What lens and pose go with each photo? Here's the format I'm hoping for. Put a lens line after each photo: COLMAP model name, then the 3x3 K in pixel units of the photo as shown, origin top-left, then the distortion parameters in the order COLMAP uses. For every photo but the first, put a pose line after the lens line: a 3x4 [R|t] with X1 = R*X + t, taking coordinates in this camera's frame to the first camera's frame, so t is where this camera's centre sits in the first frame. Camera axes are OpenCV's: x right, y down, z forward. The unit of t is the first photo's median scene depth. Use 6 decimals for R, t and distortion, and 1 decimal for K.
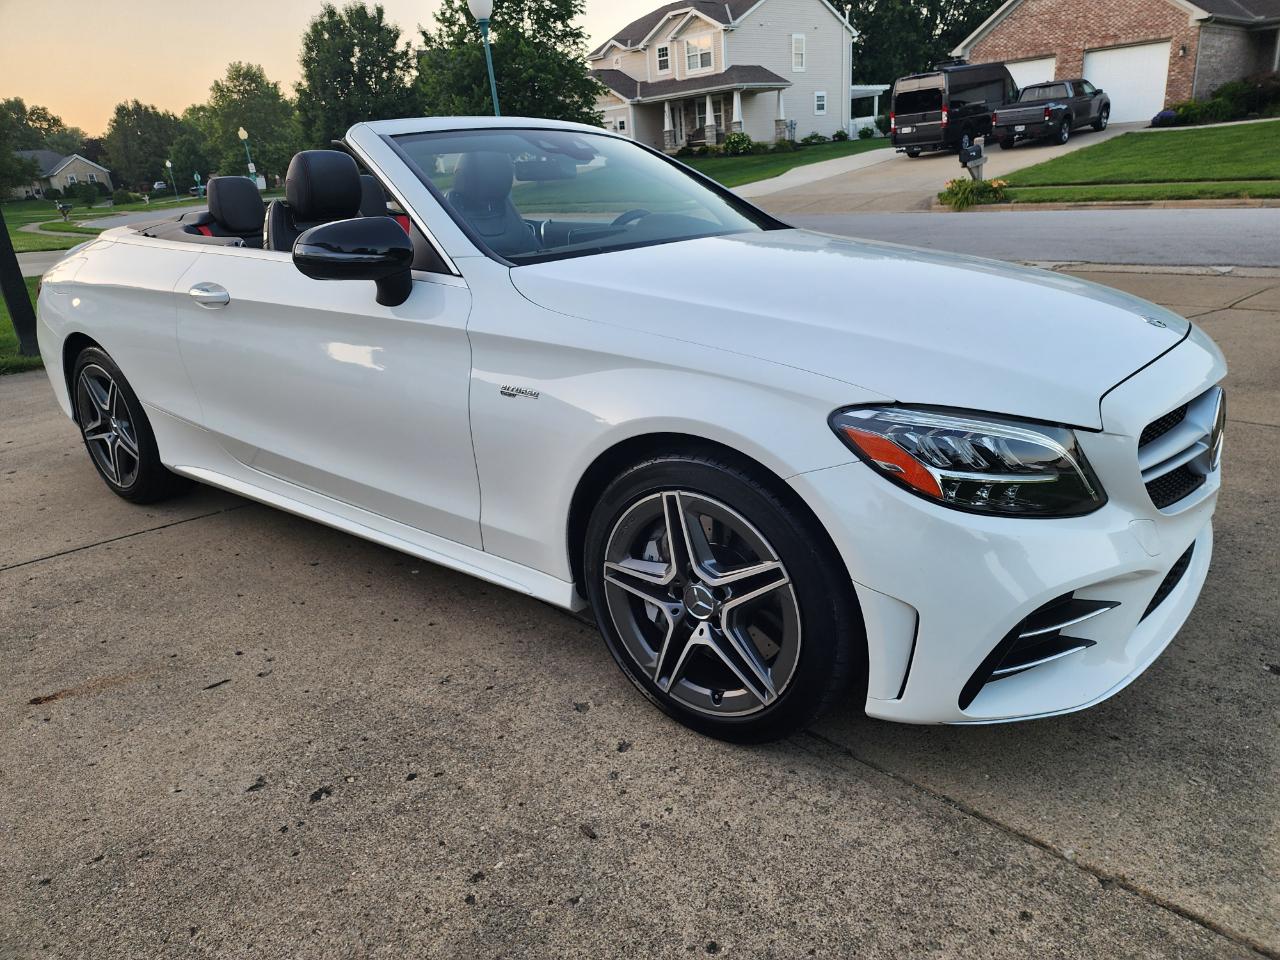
lens RADIAL K [[871.6, 0, 647.7], [0, 871.6, 479.2], [0, 0, 1]] dist [0.070219, -0.066919]
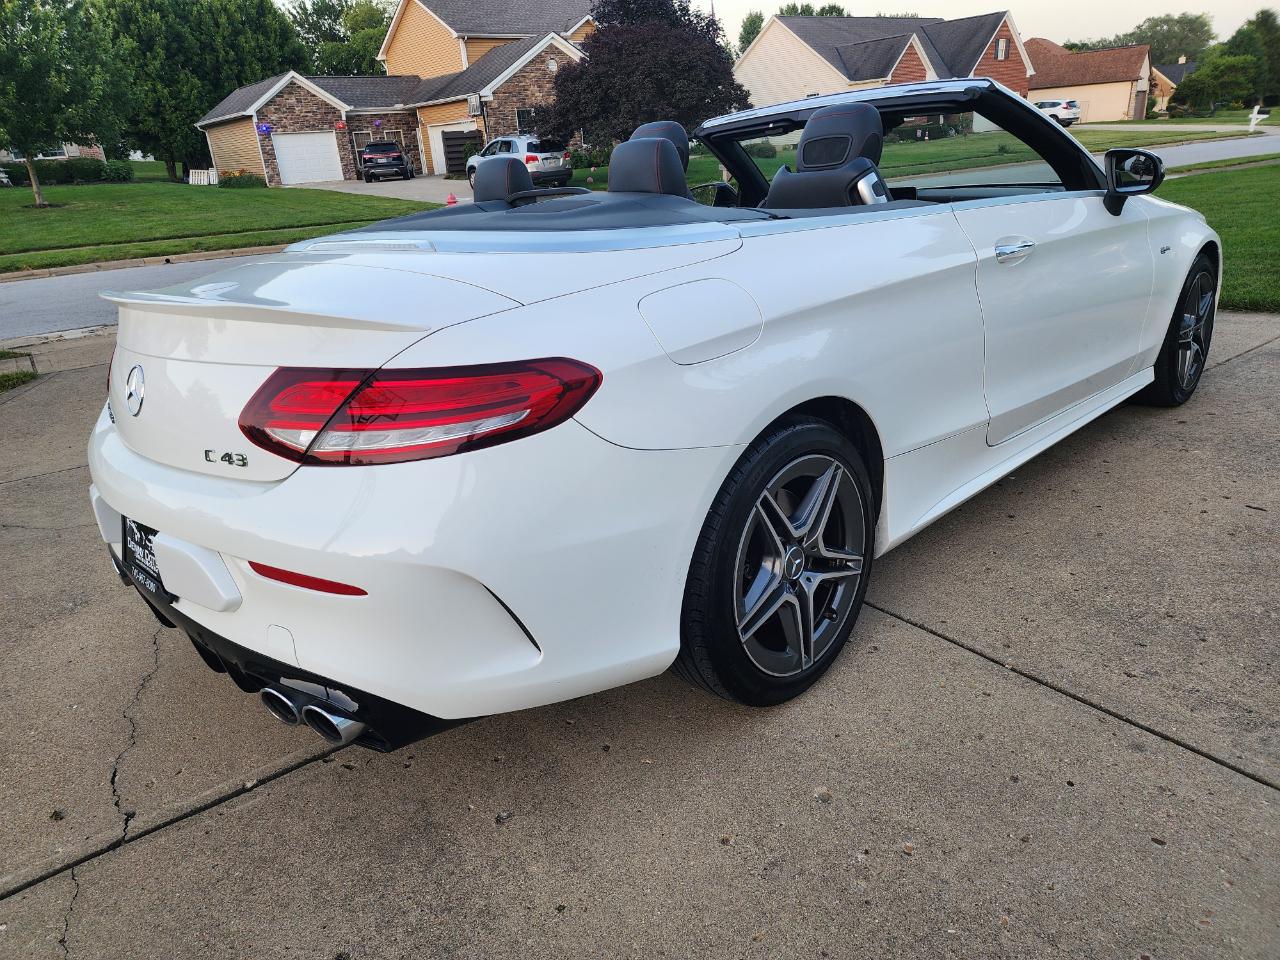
lens RADIAL K [[856.2, 0, 628.6], [0, 856.2, 475.4], [0, 0, 1]] dist [0.077699, -0.068237]
pose [[0.131347, -0.294380, 0.946620, -1.780502], [0.388284, 0.893876, 0.224102, -0.438348], [-0.912131, 0.338122, 0.231711, 1.520131]]
